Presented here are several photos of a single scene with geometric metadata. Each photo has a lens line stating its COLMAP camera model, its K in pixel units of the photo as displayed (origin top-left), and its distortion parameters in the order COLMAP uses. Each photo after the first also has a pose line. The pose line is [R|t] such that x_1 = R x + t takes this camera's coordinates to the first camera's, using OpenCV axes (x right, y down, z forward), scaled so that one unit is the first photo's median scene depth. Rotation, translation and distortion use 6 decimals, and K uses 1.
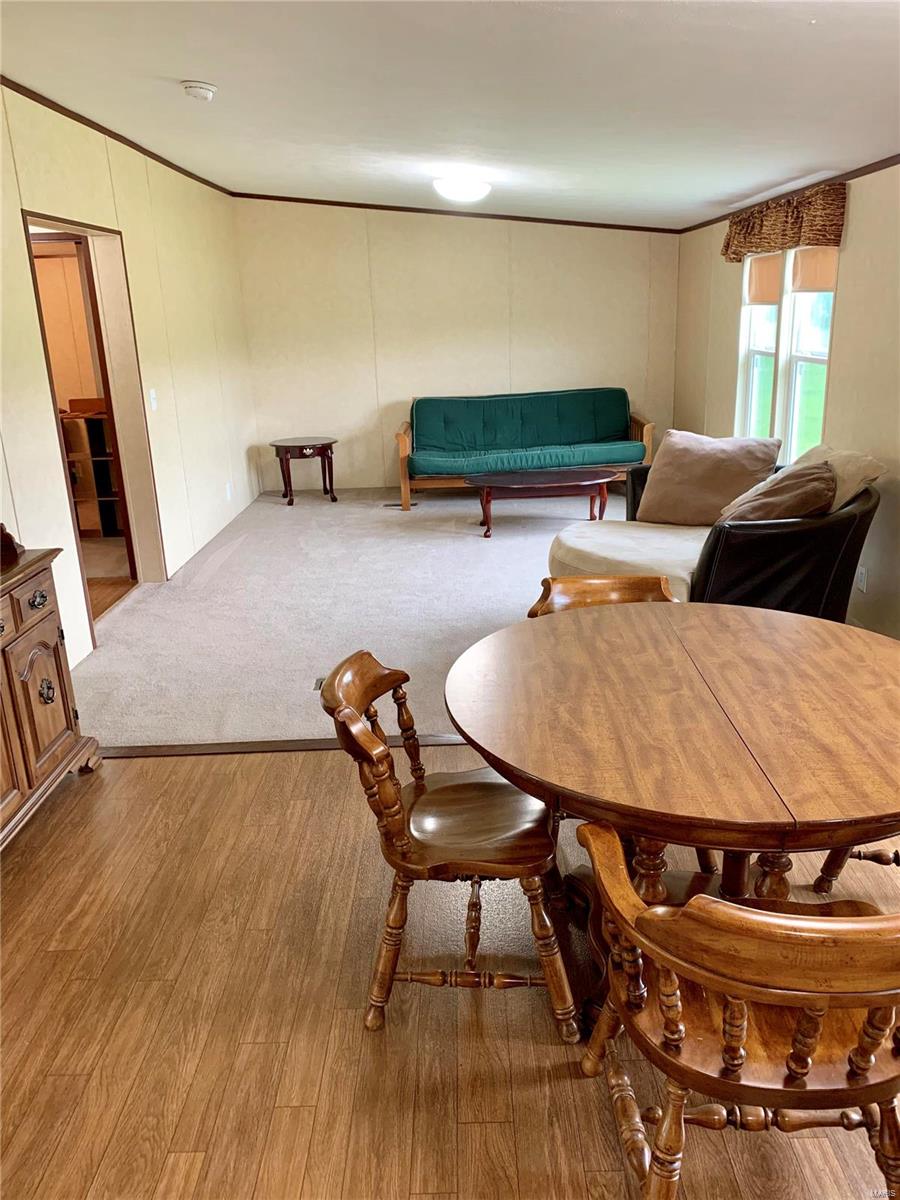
lens RADIAL K [[924.5, 0, 443.1], [0, 924.5, 603.3], [0, 0, 1]] dist [0.034918, -0.034610]
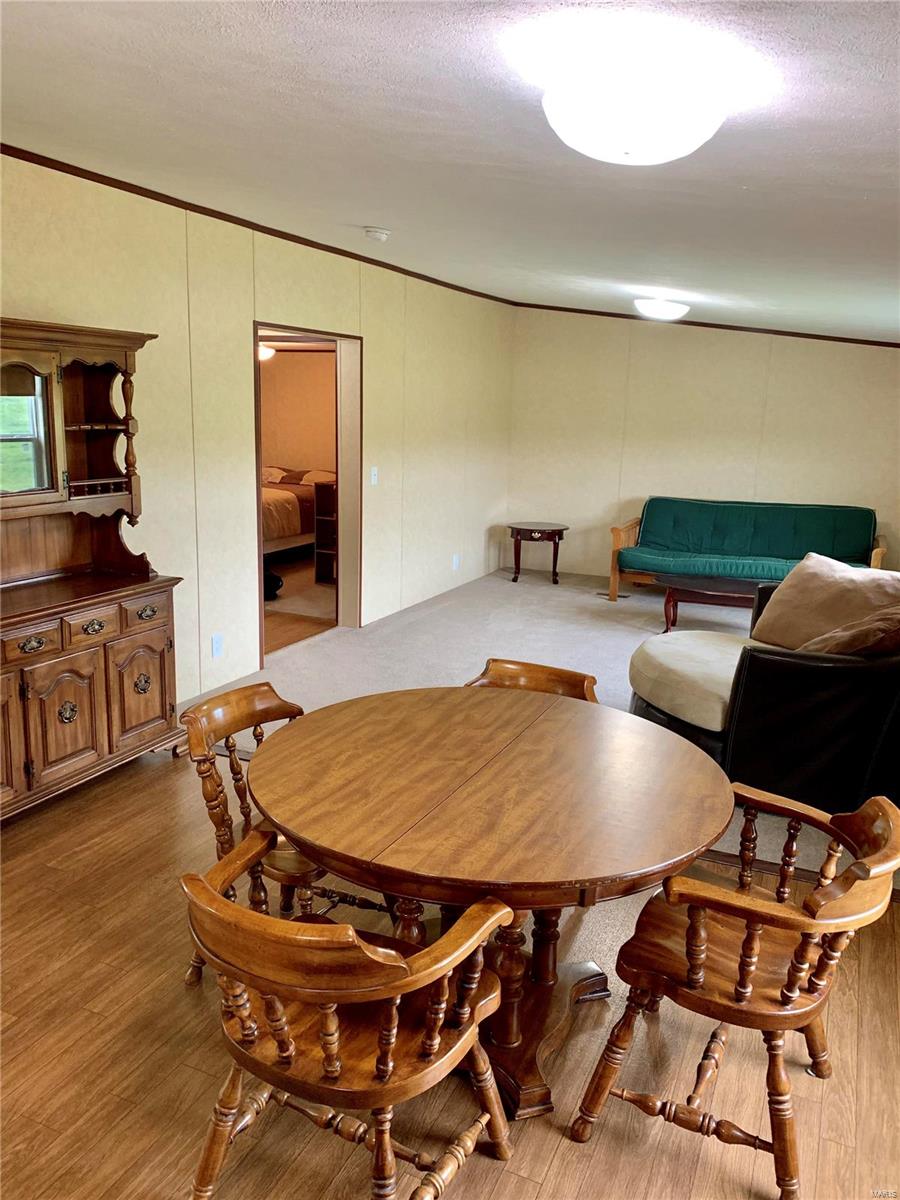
lens RADIAL K [[924.5, 0, 452.6], [0, 924.5, 599.5], [0, 0, 1]] dist [0.034918, -0.034610]
pose [[0.911581, 0.143500, -0.385264, 0.301769], [-0.179295, 0.982058, -0.058443, -0.014965], [0.369965, 0.122351, 0.920954, -0.031927]]
